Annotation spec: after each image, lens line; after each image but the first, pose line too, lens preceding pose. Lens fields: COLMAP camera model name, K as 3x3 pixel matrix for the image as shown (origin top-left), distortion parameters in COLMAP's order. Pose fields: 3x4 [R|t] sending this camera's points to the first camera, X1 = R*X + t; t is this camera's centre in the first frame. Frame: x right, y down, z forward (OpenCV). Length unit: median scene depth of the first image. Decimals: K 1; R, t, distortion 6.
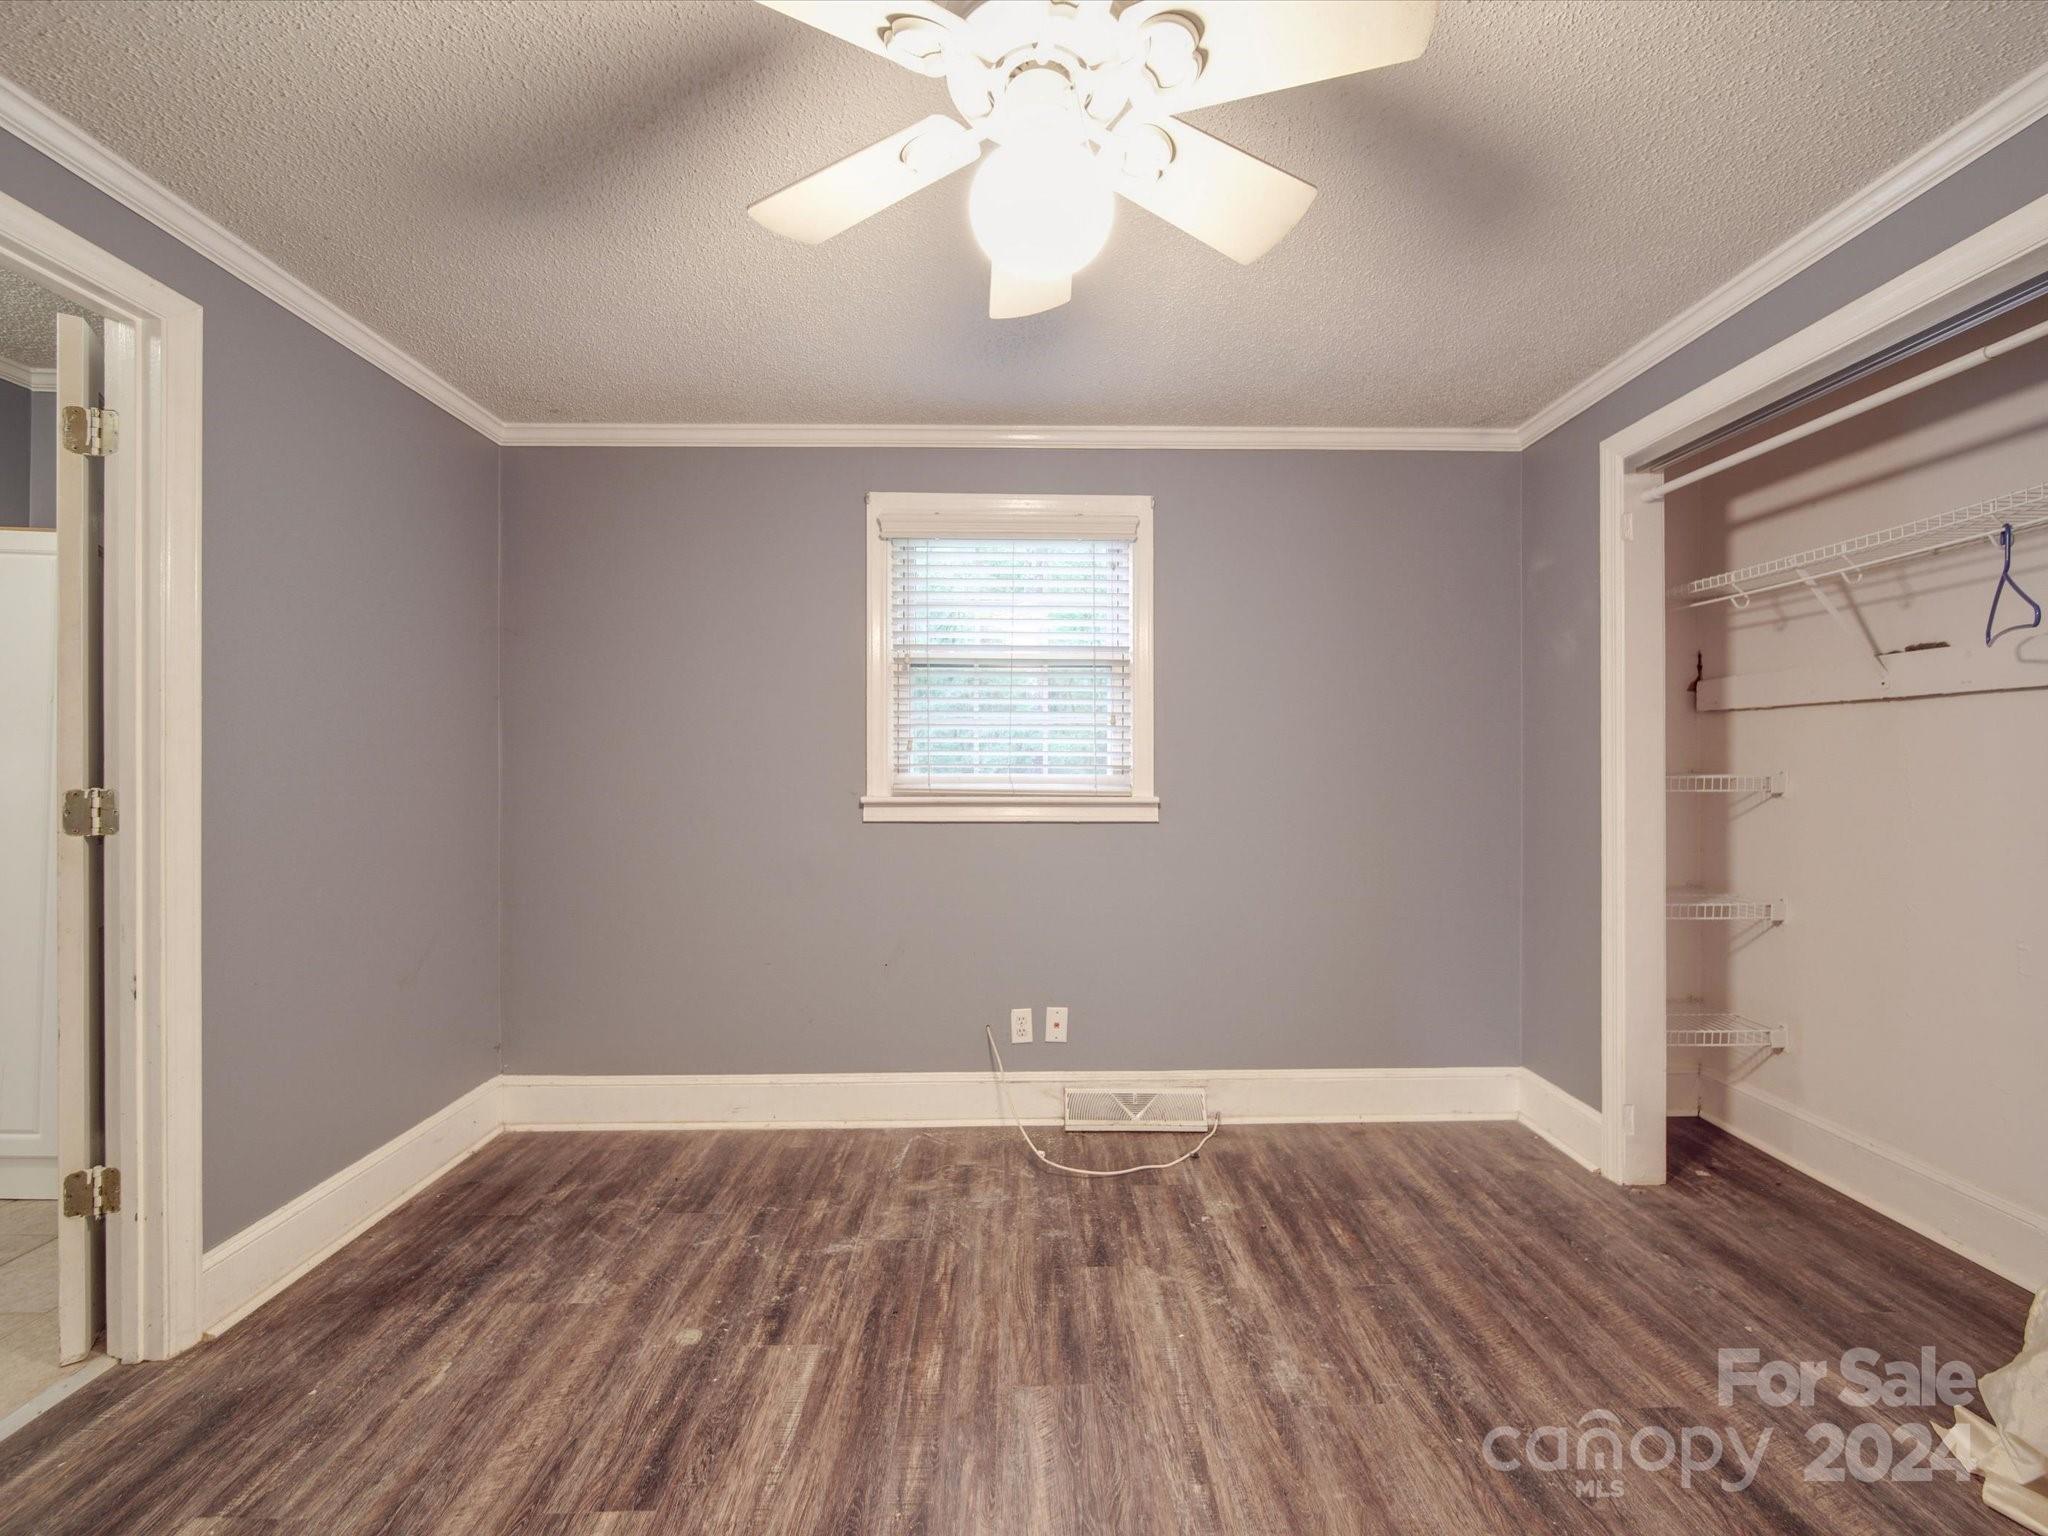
lens RADIAL K [[815.3, 0, 1035.5], [0, 815.3, 767.5], [0, 0, 1]] dist [-0.000280, -0.000985]
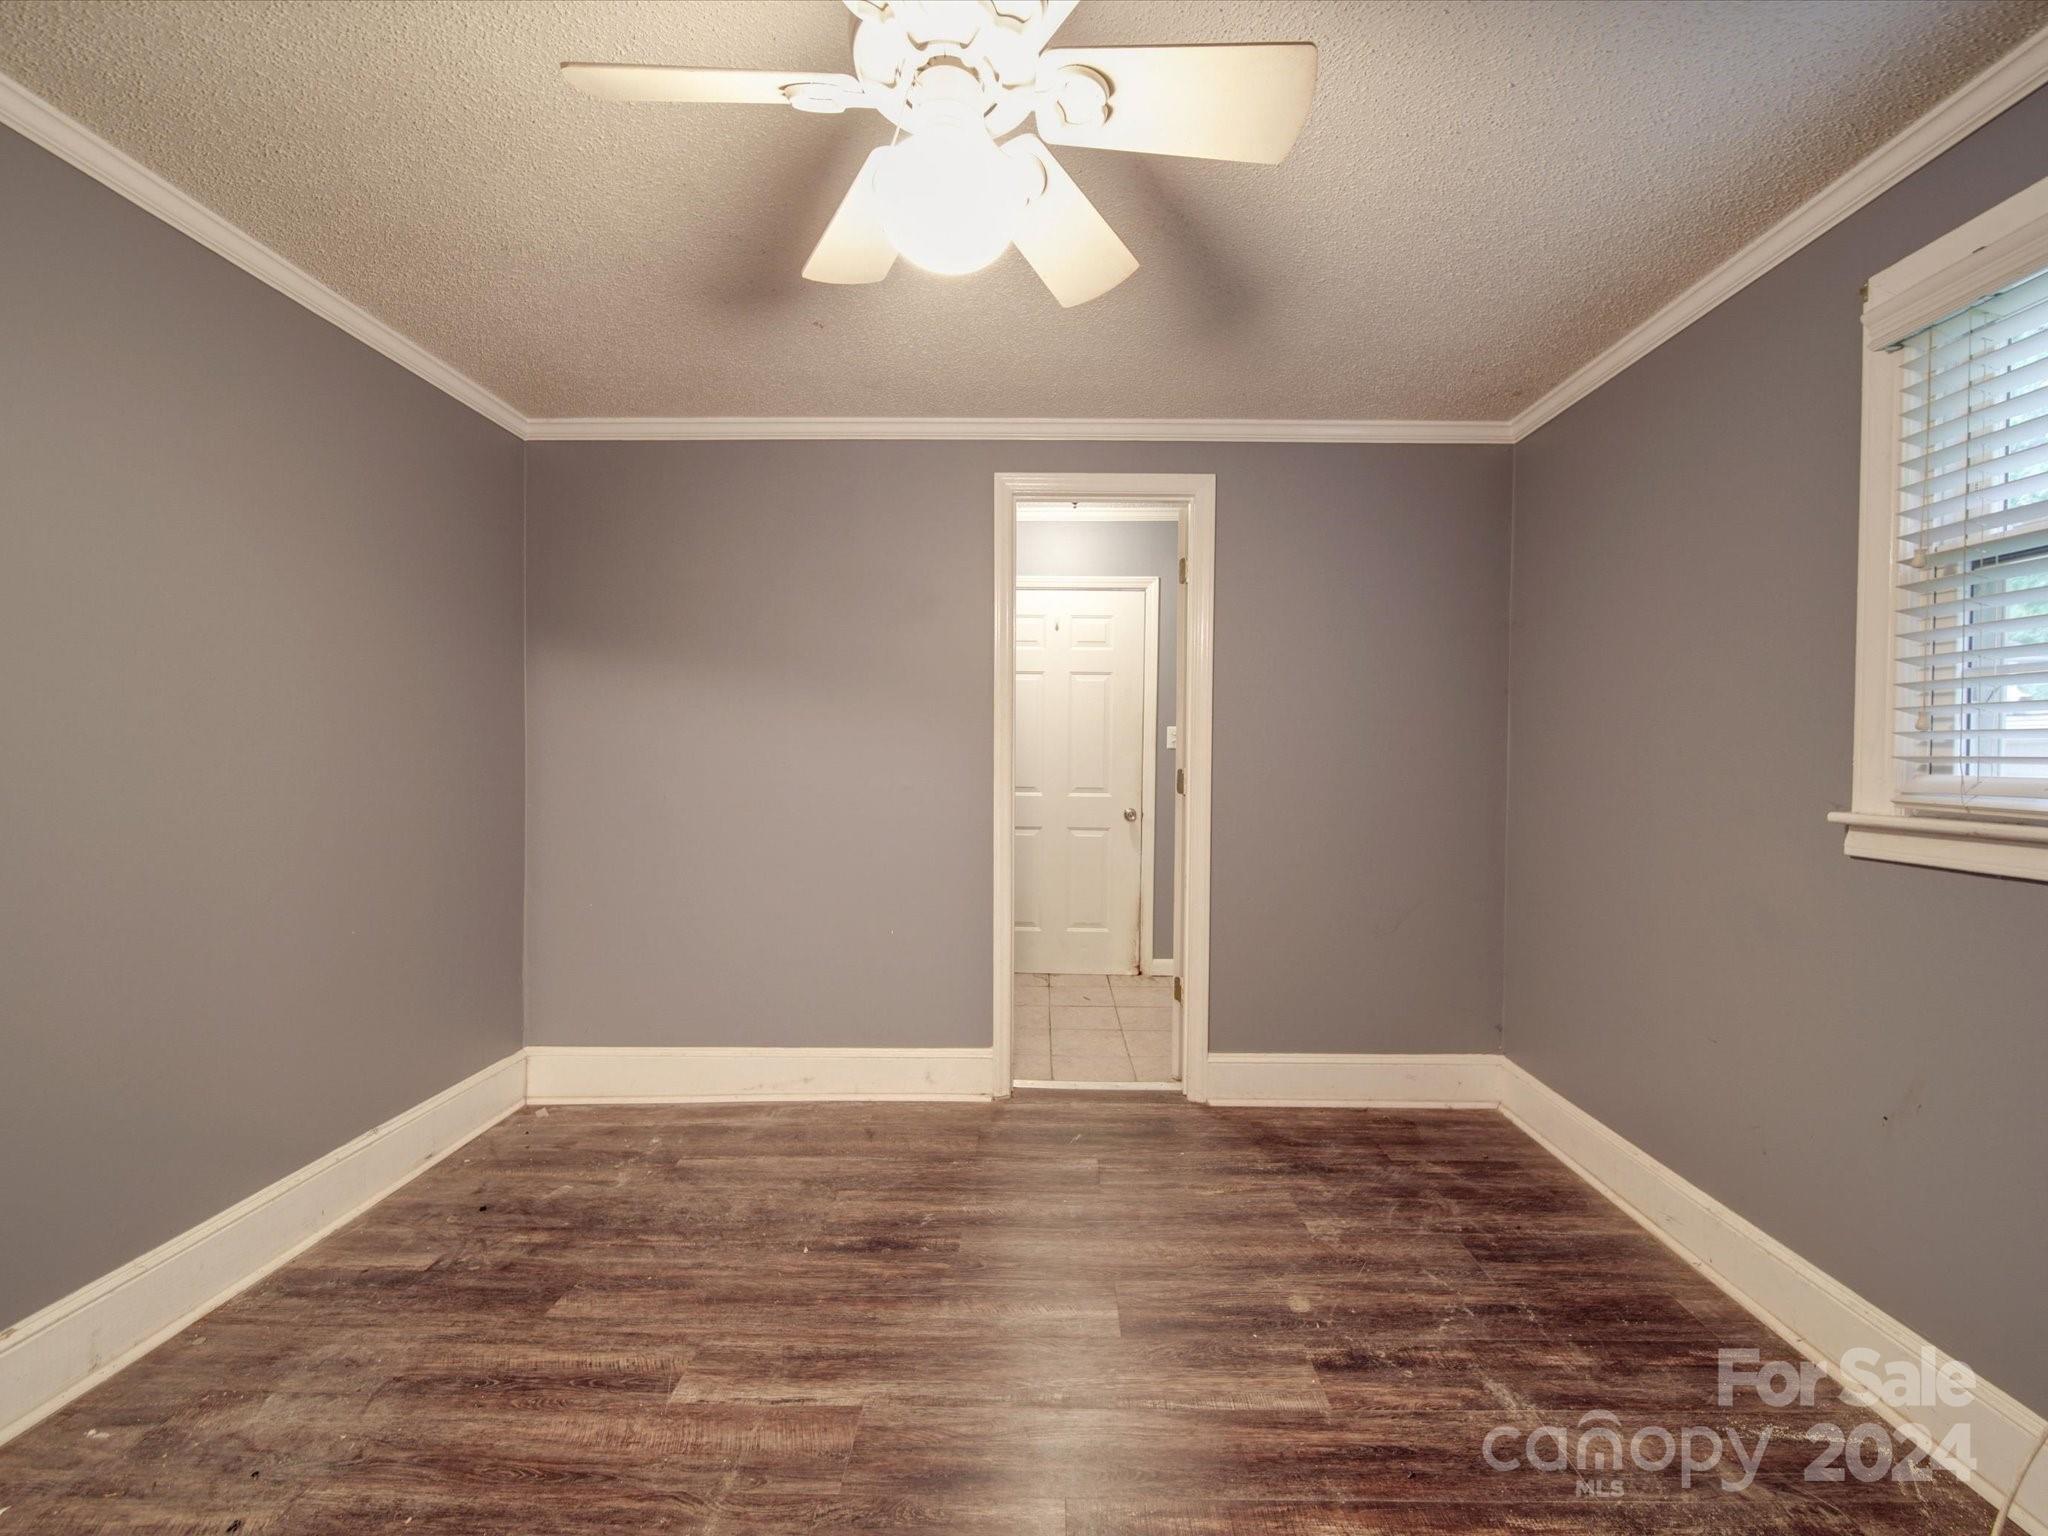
lens RADIAL K [[815.3, 0, 1035.5], [0, 815.3, 767.5], [0, 0, 1]] dist [-0.000280, -0.000985]
pose [[-0.043475, 0.017308, -0.998905, 0.574219], [-0.006545, 0.999824, 0.017609, -0.004092], [0.999033, 0.007303, -0.043354, 0.651136]]
